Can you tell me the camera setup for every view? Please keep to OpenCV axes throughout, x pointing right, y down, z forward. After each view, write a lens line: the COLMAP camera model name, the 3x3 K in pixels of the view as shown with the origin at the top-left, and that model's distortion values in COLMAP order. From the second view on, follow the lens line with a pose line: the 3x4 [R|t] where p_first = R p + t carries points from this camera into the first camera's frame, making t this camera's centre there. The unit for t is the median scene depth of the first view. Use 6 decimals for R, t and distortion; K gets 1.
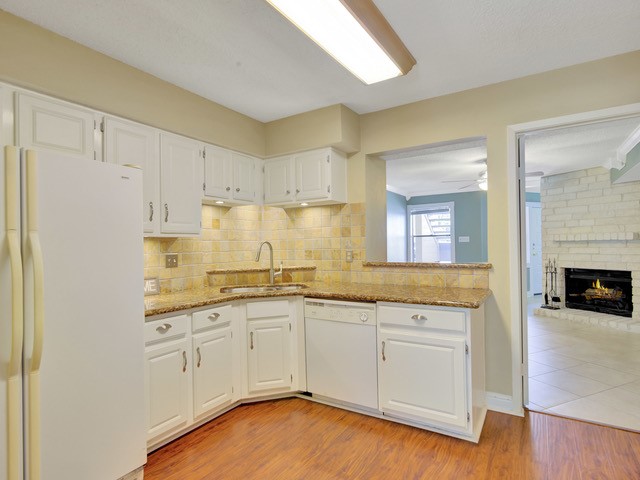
lens RADIAL K [[340.5, 0, 322.6], [0, 340.5, 242.5], [0, 0, 1]] dist [-0.000663, -0.000225]
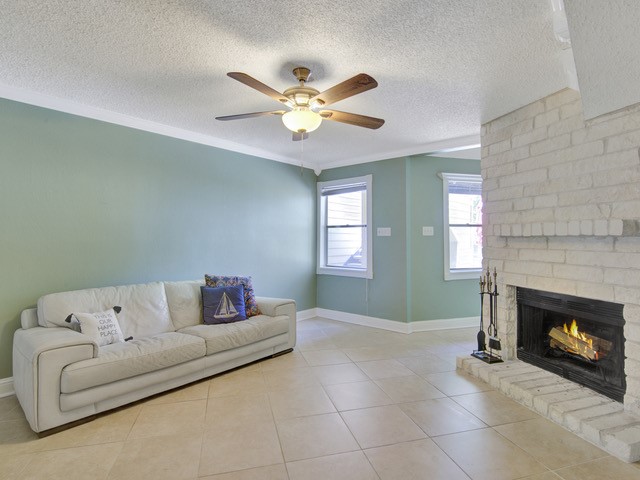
lens RADIAL K [[347.2, 0, 319.4], [0, 347.2, 228.3], [0, 0, 1]] dist [-0.001762, -0.000613]
pose [[0.988833, 0.011876, -0.148556, 0.519016], [-0.014834, 0.999713, -0.018817, -0.002959], [0.148290, 0.020810, 0.988725, 0.433994]]
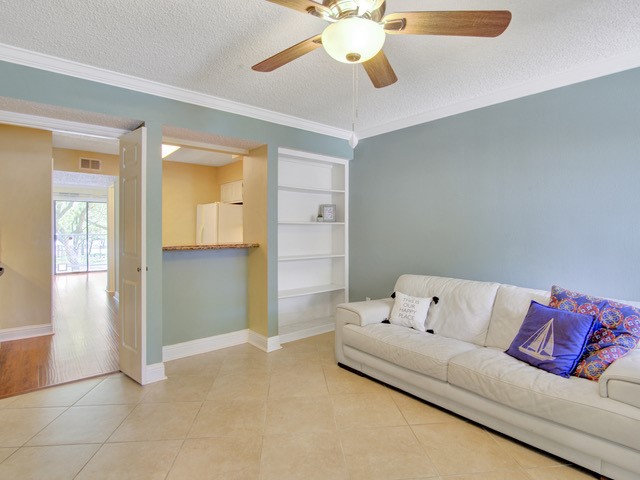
lens RADIAL K [[347.2, 0, 319.4], [0, 347.2, 228.3], [0, 0, 1]] dist [-0.001762, -0.000613]
pose [[-0.302543, 0.011846, -0.953062, 0.704720], [0.010809, 0.999901, 0.008997, -0.001576], [0.953074, -0.007580, -0.302641, 0.925125]]
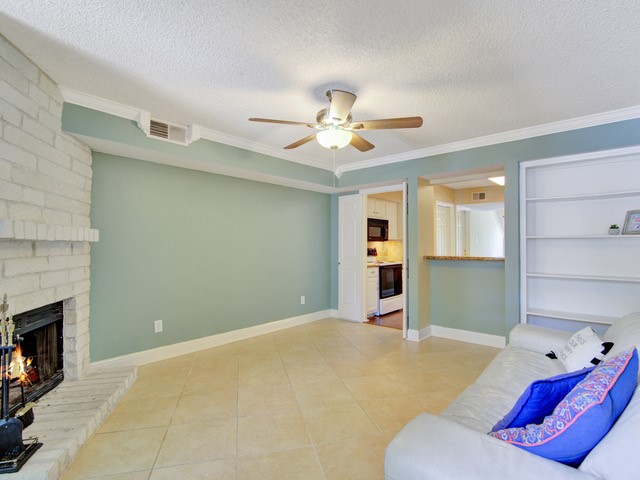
lens RADIAL K [[340.5, 0, 322.6], [0, 340.5, 242.5], [0, 0, 1]] dist [-0.000663, -0.000225]
pose [[-0.987153, 0.016153, 0.158962, 0.370578], [0.013783, 0.999777, -0.015997, 0.007544], [-0.159185, -0.013601, -0.987155, 1.354831]]
